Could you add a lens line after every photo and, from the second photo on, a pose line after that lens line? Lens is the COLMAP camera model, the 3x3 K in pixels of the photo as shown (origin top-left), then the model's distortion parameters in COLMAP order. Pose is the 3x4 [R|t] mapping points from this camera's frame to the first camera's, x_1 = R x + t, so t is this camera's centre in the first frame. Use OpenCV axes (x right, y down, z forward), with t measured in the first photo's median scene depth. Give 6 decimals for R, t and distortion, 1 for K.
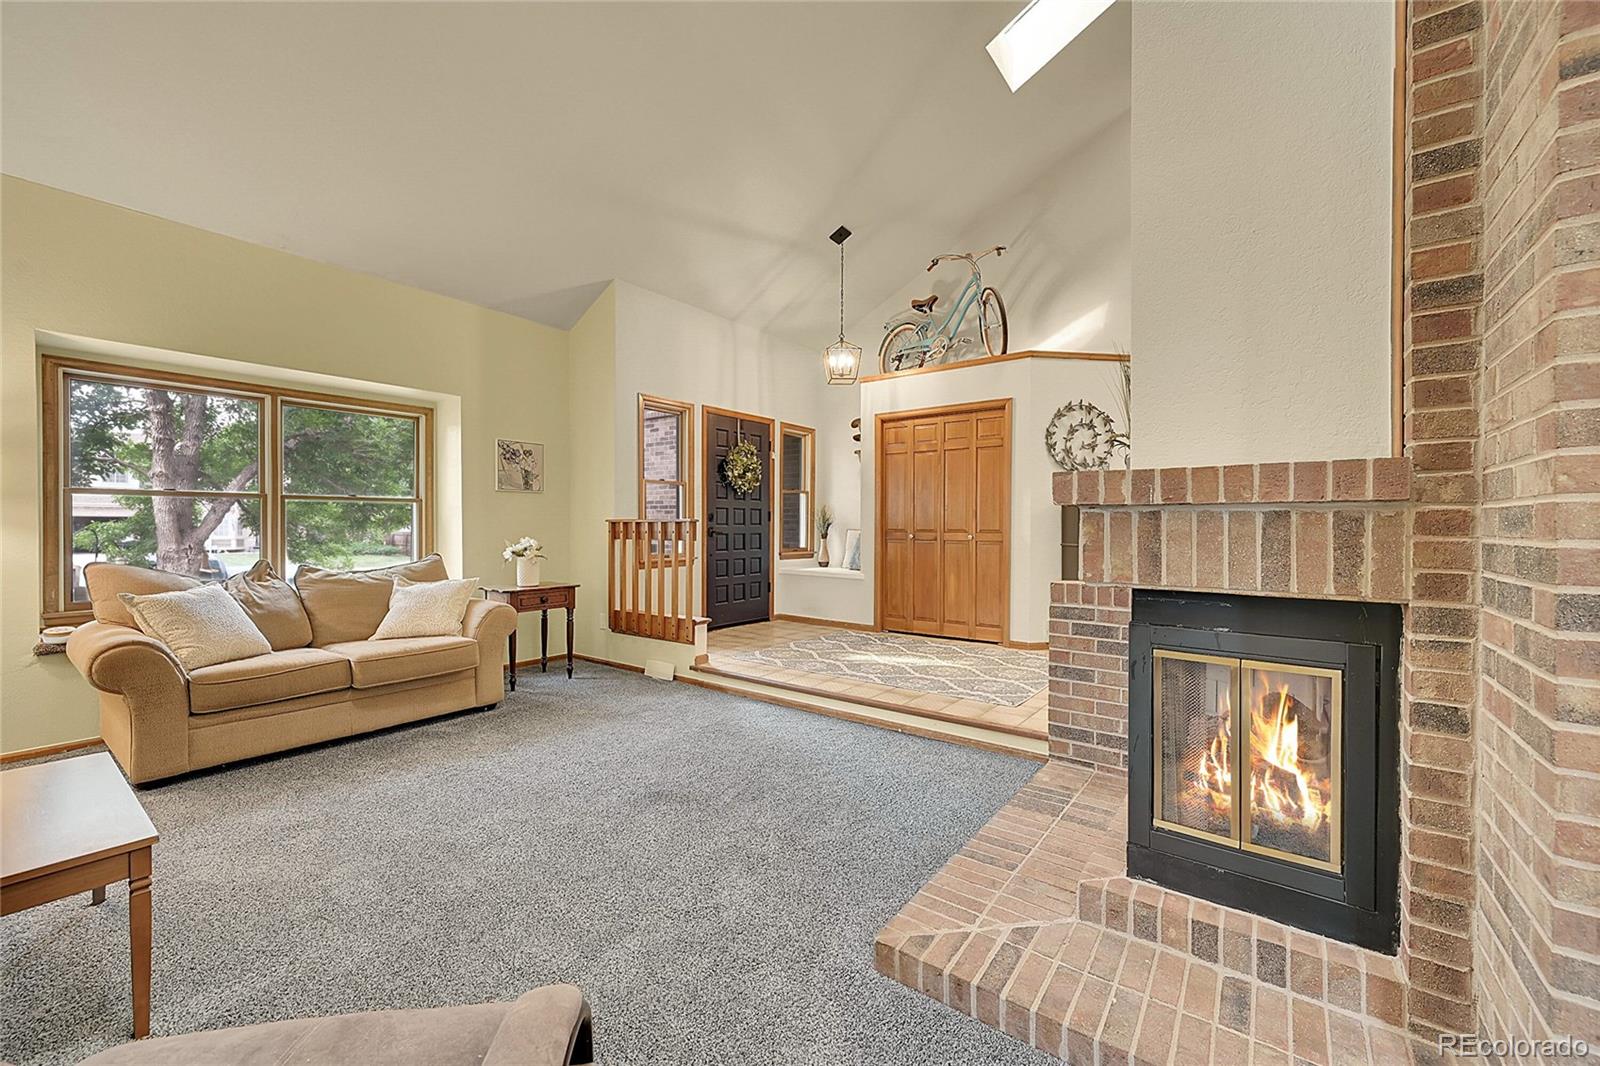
lens RADIAL K [[631.5, 0, 800.0], [0, 631.5, 533.0], [0, 0, 1]] dist [-0.001306, -0.000282]
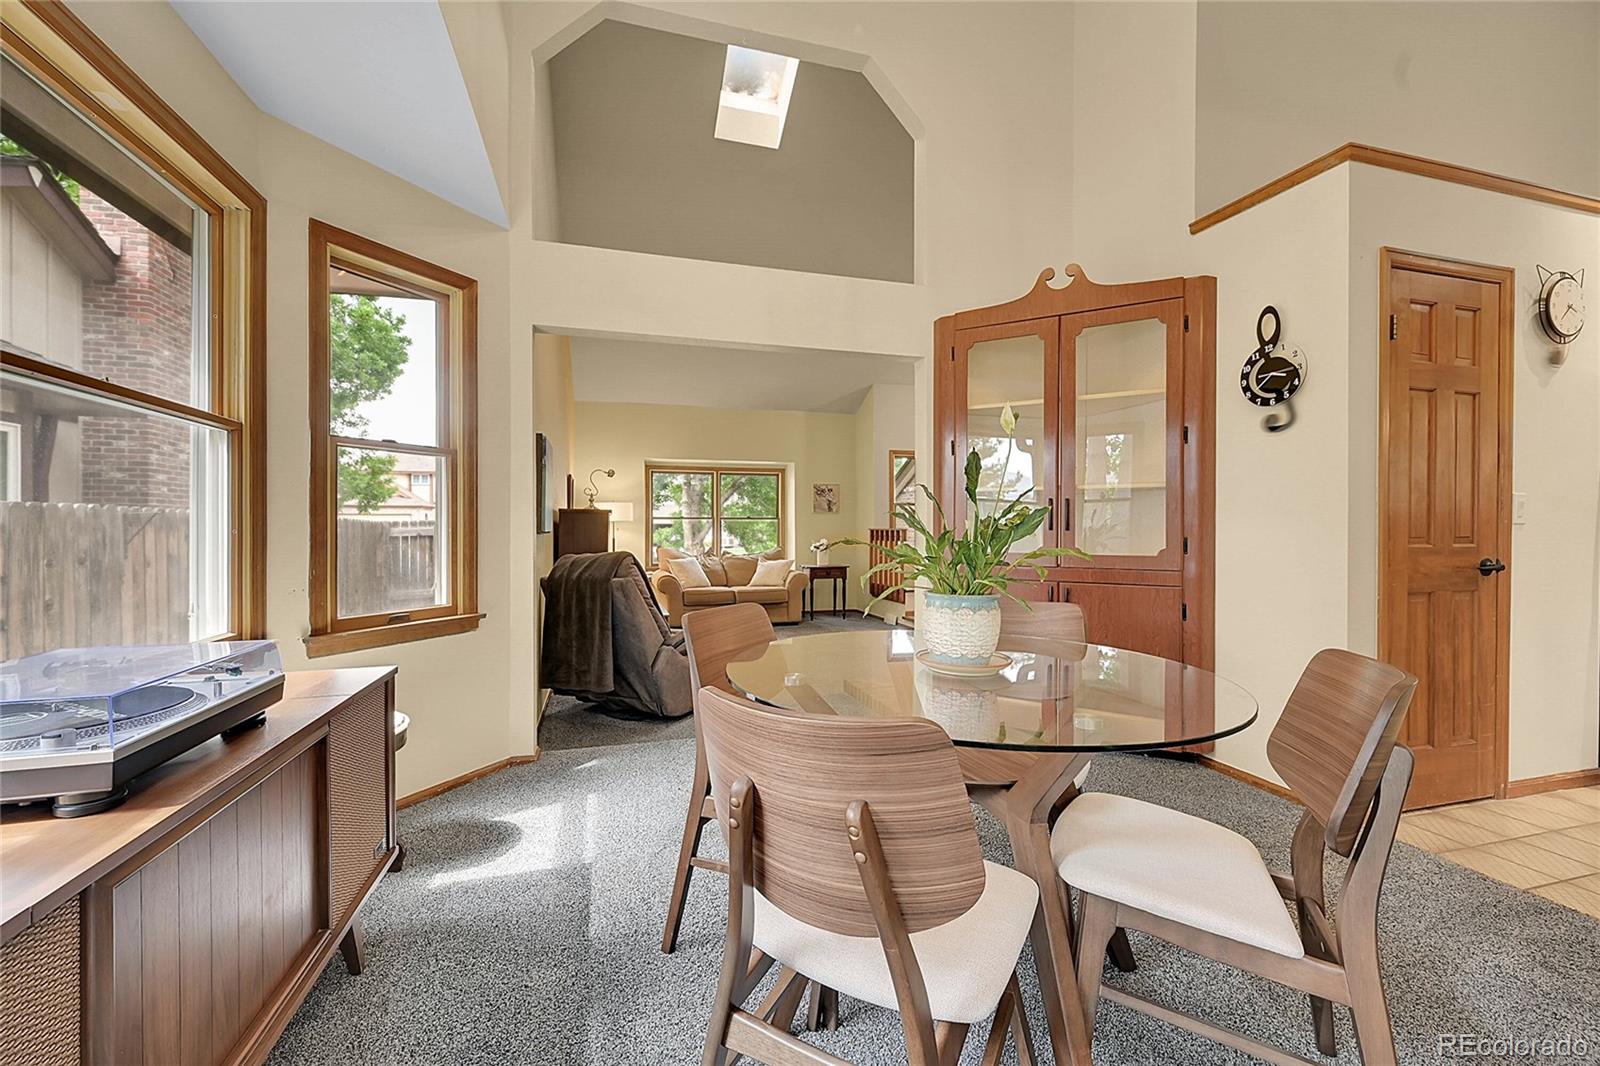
lens RADIAL K [[631.5, 0, 800.0], [0, 631.5, 533.0], [0, 0, 1]] dist [-0.001306, -0.000282]
pose [[0.811741, 0.003100, -0.584009, 0.518584], [-0.008166, 0.999948, -0.006044, 0.001978], [0.583960, 0.009675, 0.811725, -0.458946]]
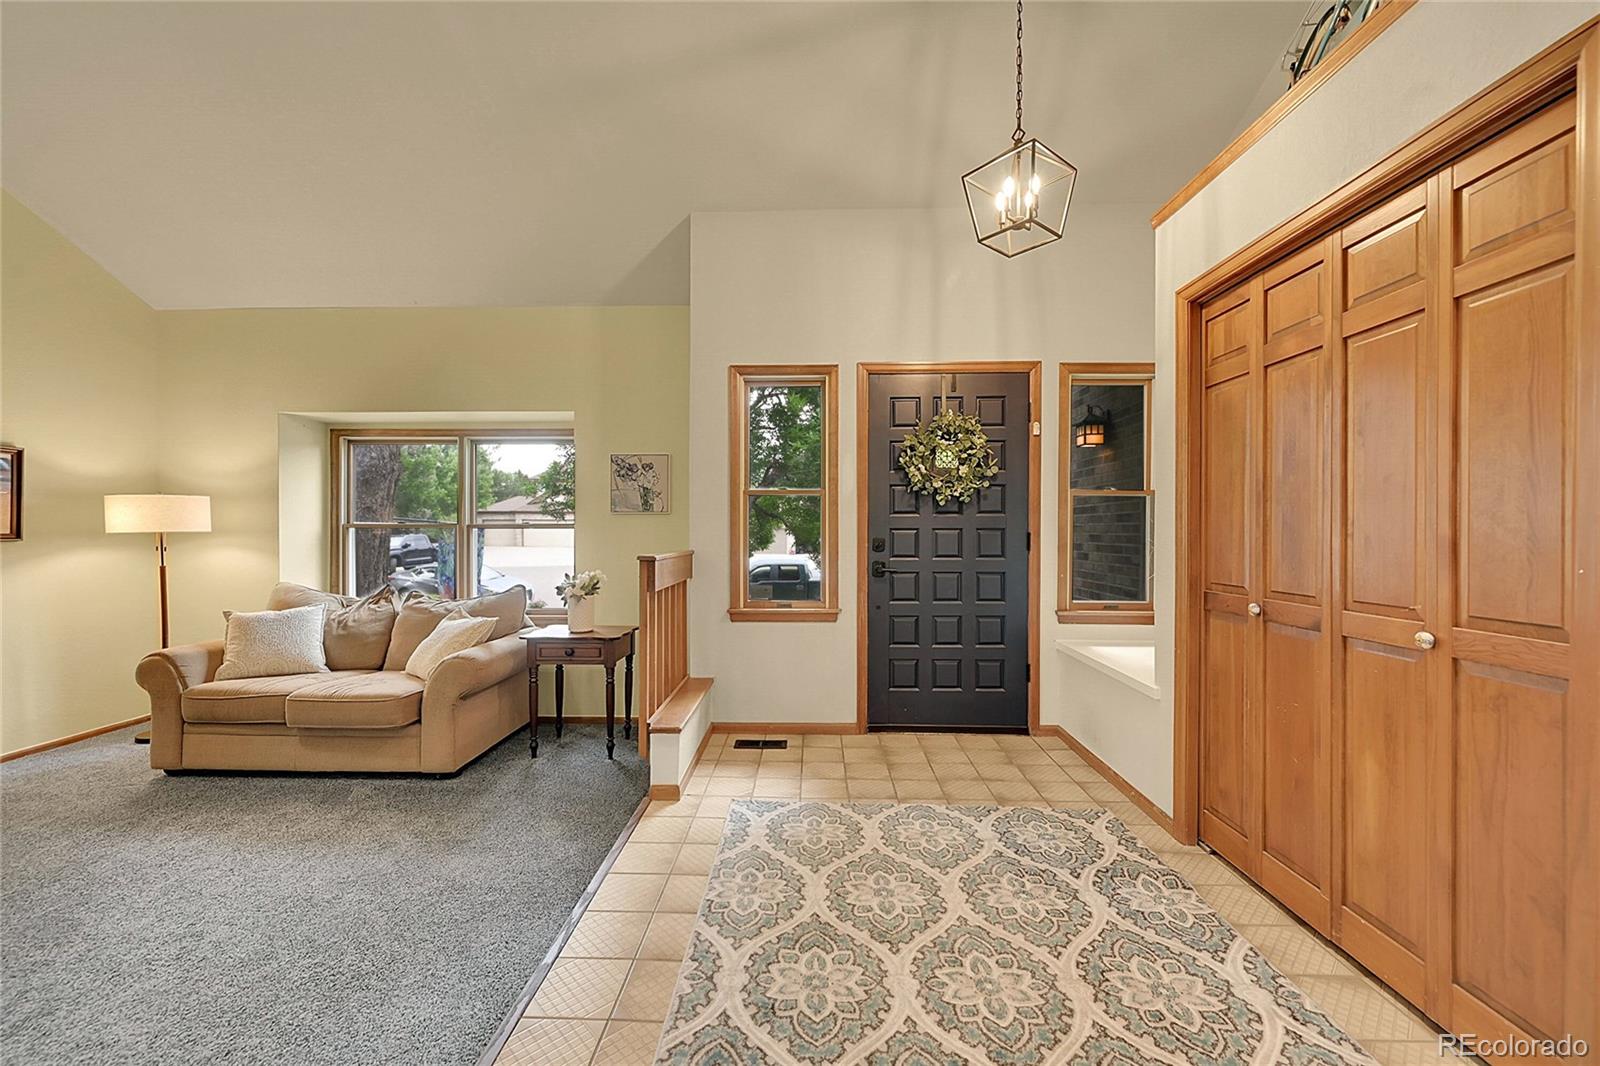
lens RADIAL K [[631.5, 0, 800.0], [0, 631.5, 533.0], [0, 0, 1]] dist [-0.001306, -0.000282]
pose [[0.586793, 0.001363, -0.809735, 0.360250], [-0.011312, 0.999915, -0.006514, -0.036614], [0.809658, 0.012982, 0.586759, 0.680513]]
